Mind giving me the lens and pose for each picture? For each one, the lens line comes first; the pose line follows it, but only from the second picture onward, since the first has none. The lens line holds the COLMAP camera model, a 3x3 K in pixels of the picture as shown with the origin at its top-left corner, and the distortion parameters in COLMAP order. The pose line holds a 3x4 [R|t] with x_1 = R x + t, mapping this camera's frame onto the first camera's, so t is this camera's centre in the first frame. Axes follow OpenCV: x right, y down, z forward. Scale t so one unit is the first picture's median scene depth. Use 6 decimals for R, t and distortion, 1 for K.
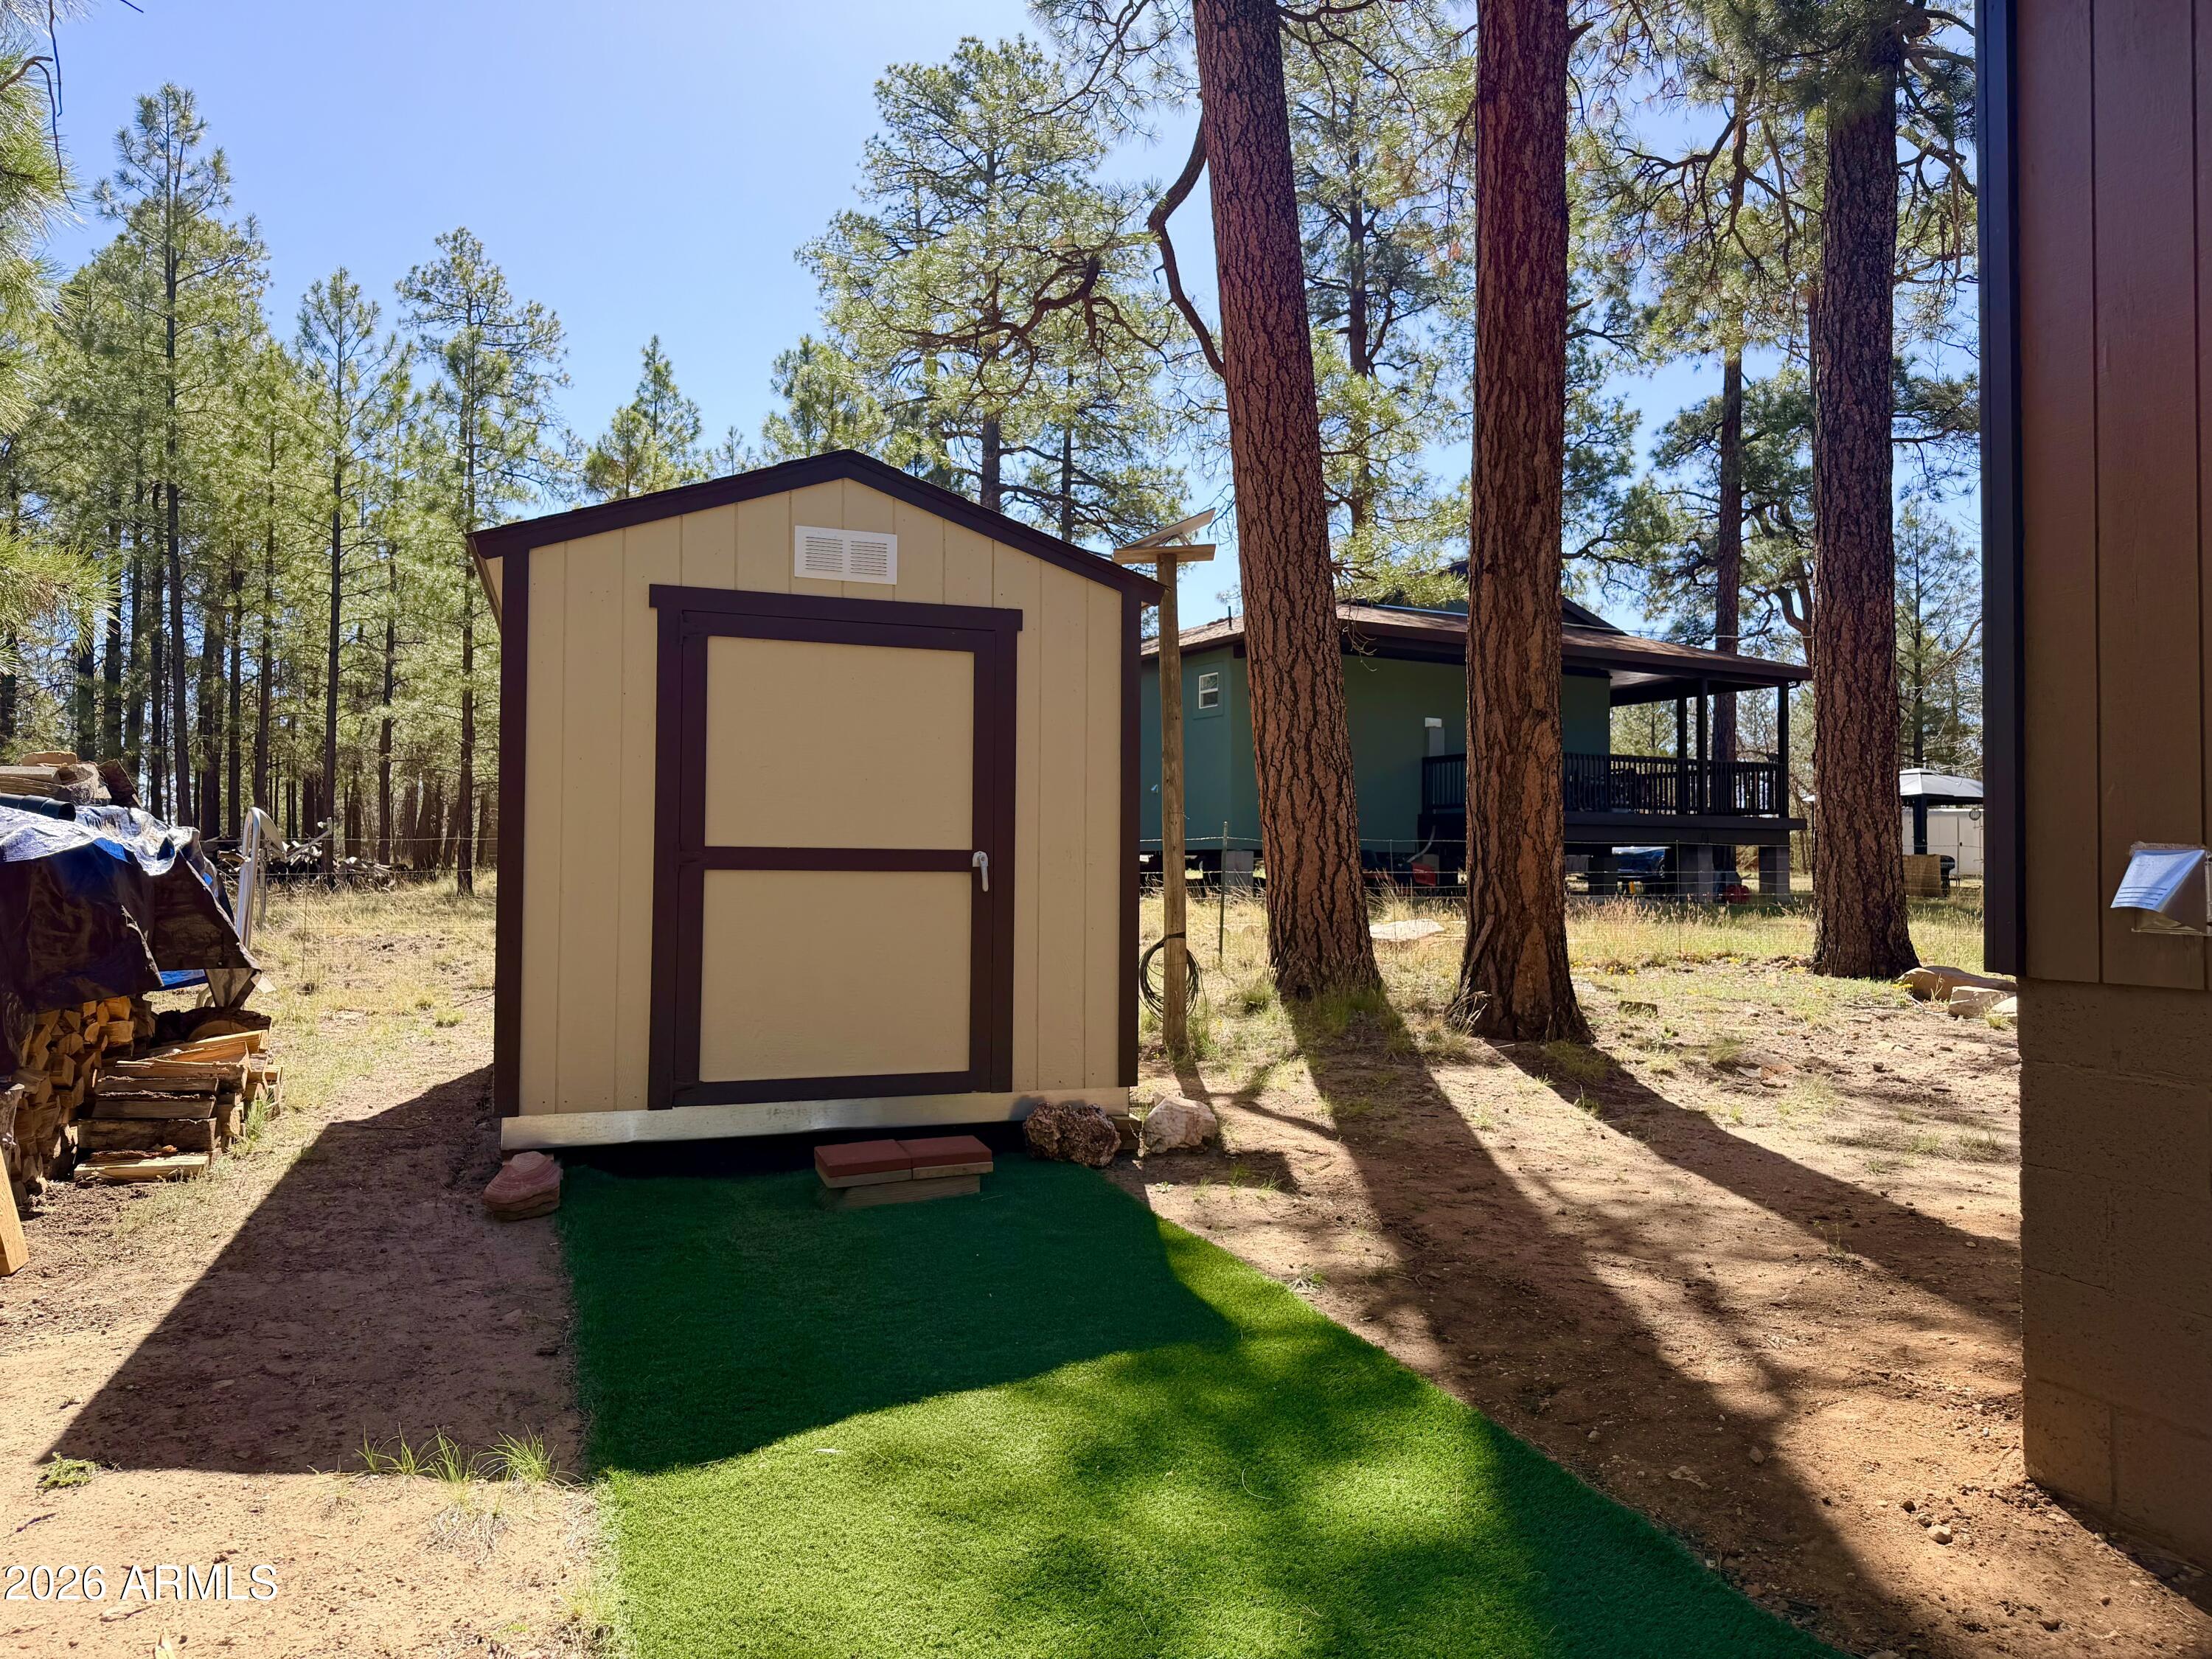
lens RADIAL K [[1573.4, 0, 1109.9], [0, 1573.4, 830.9], [0, 0, 1]] dist [0.022106, -0.010118]
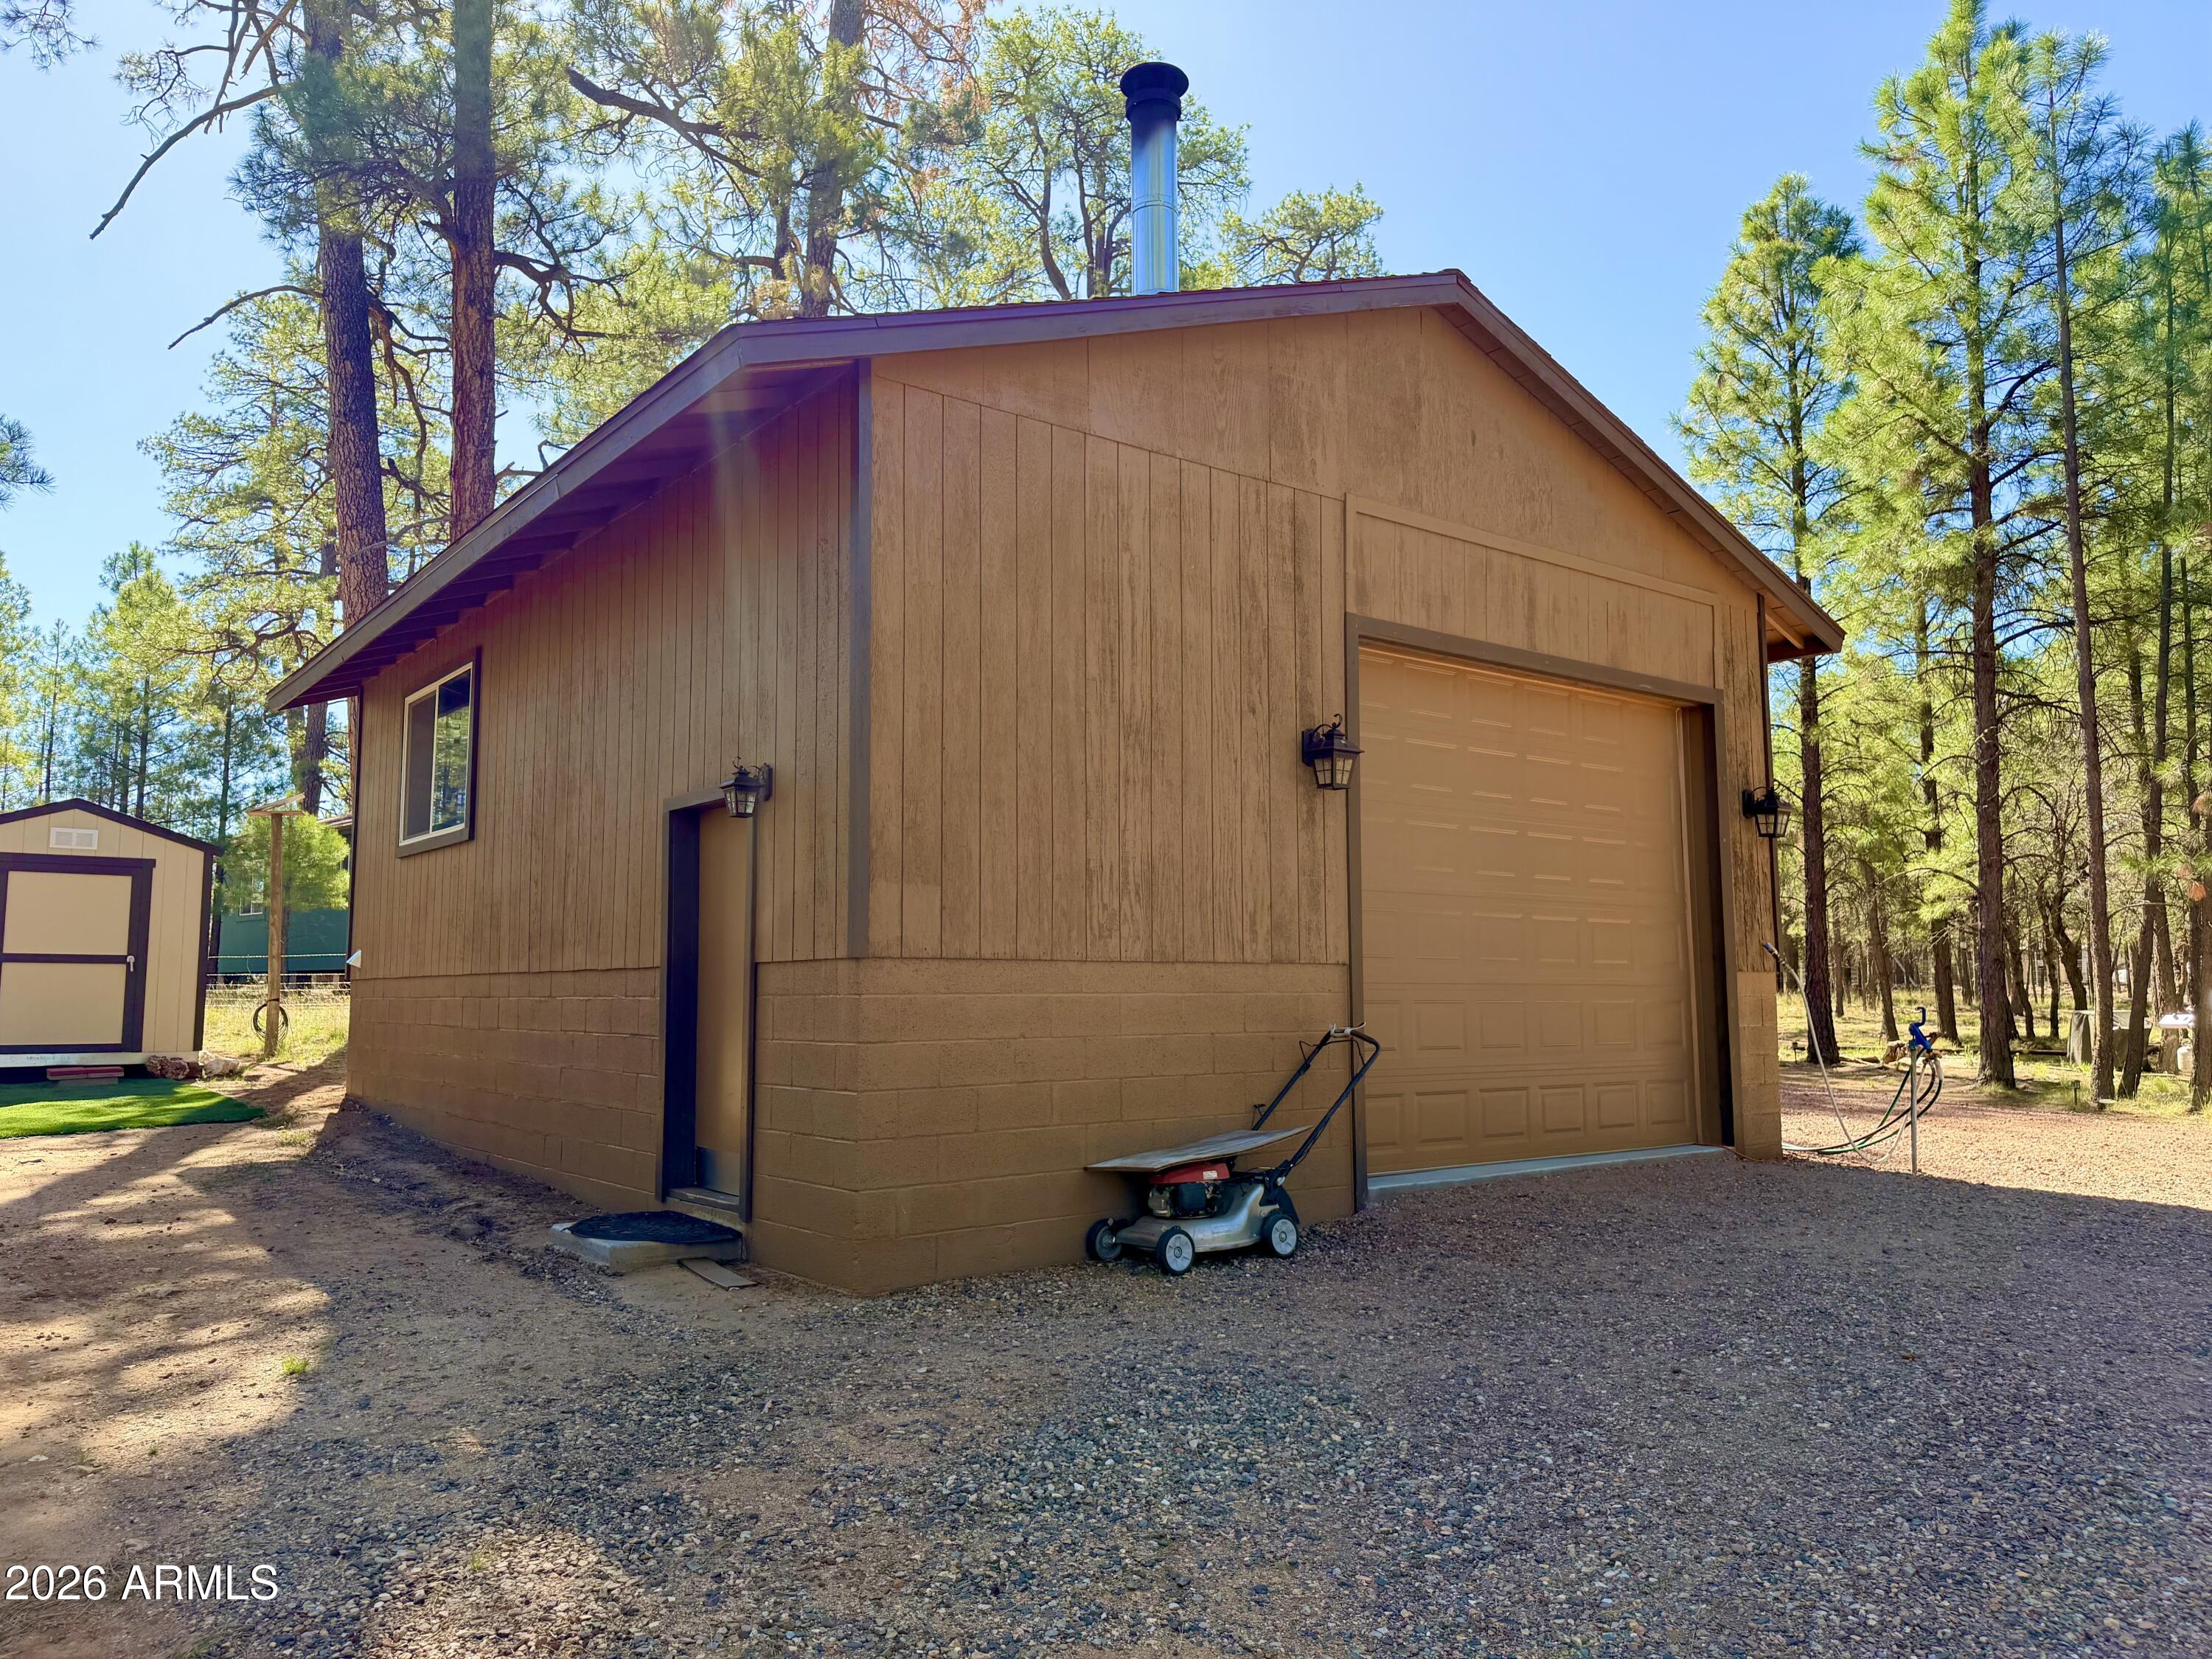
lens RADIAL K [[1573.4, 0, 1106.6], [0, 1573.4, 823.7], [0, 0, 1]] dist [0.022106, -0.010118]
pose [[0.940859, 0.028810, 0.337572, 0.300726], [-0.002579, 0.996958, -0.077895, -0.002020], [-0.338789, 0.072418, 0.938071, -1.103187]]
